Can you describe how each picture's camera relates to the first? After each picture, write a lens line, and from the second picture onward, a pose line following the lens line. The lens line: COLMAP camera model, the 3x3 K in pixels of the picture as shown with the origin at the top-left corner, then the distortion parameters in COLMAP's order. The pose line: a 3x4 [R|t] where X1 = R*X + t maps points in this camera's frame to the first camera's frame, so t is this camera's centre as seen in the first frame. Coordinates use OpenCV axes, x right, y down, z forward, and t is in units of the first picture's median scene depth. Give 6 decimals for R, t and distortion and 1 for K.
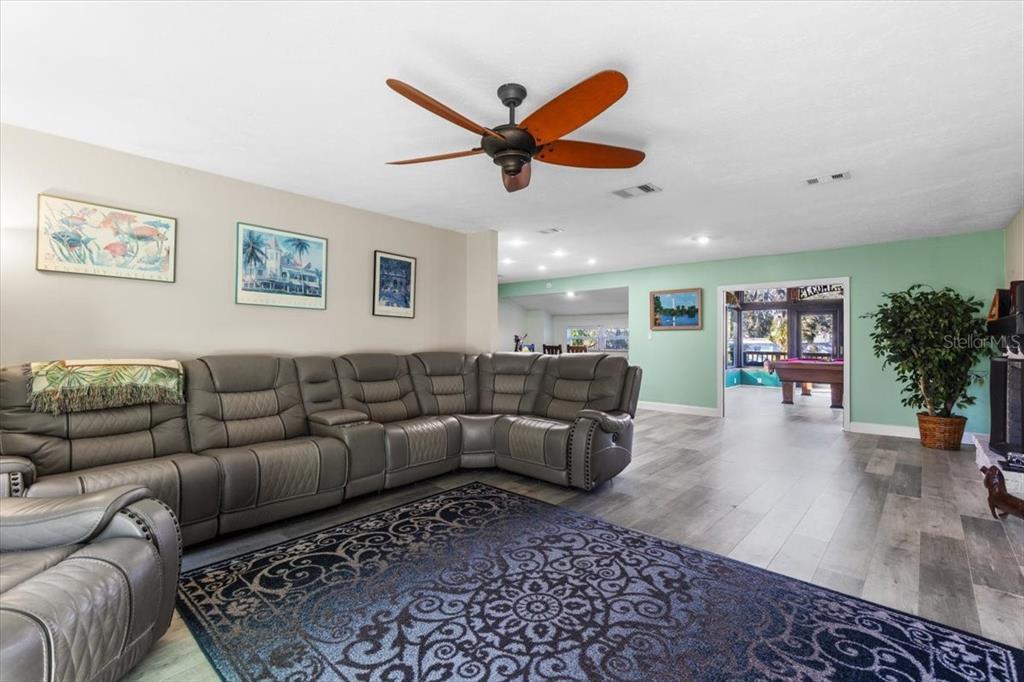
lens RADIAL K [[465.2, 0, 510.4], [0, 465.2, 337.7], [0, 0, 1]] dist [-0.002370, 0.000863]
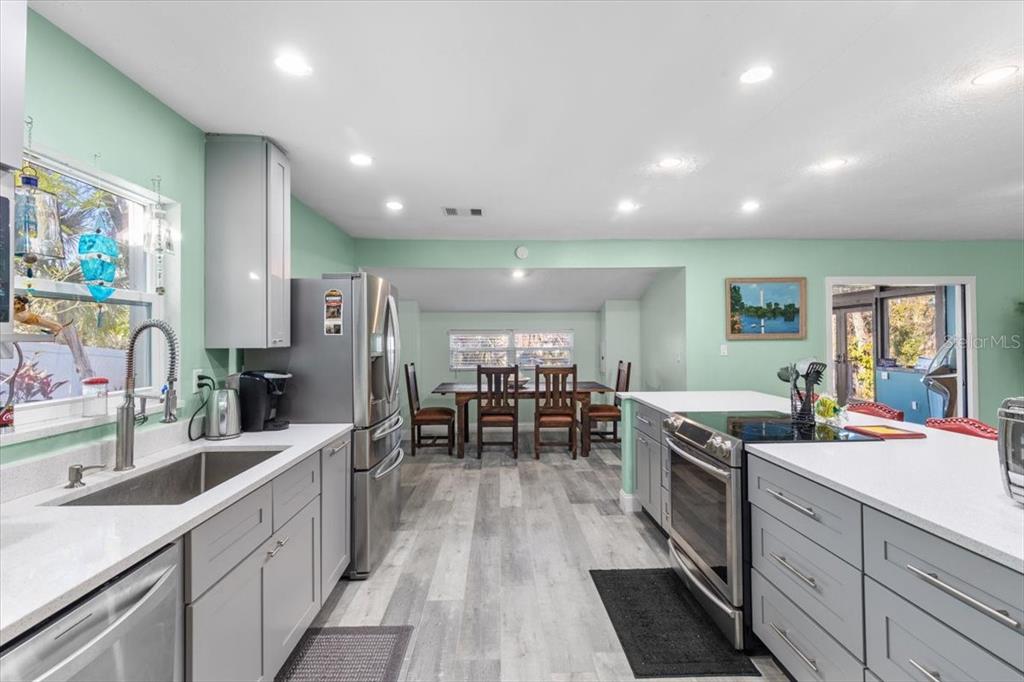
lens RADIAL K [[465.2, 0, 516.2], [0, 465.2, 338.5], [0, 0, 1]] dist [-0.002370, 0.000863]
pose [[0.719770, -0.004838, 0.694196, -0.329793], [0.004124, 0.999988, 0.002693, -0.021985], [-0.694200, 0.000924, 0.719781, 0.774375]]
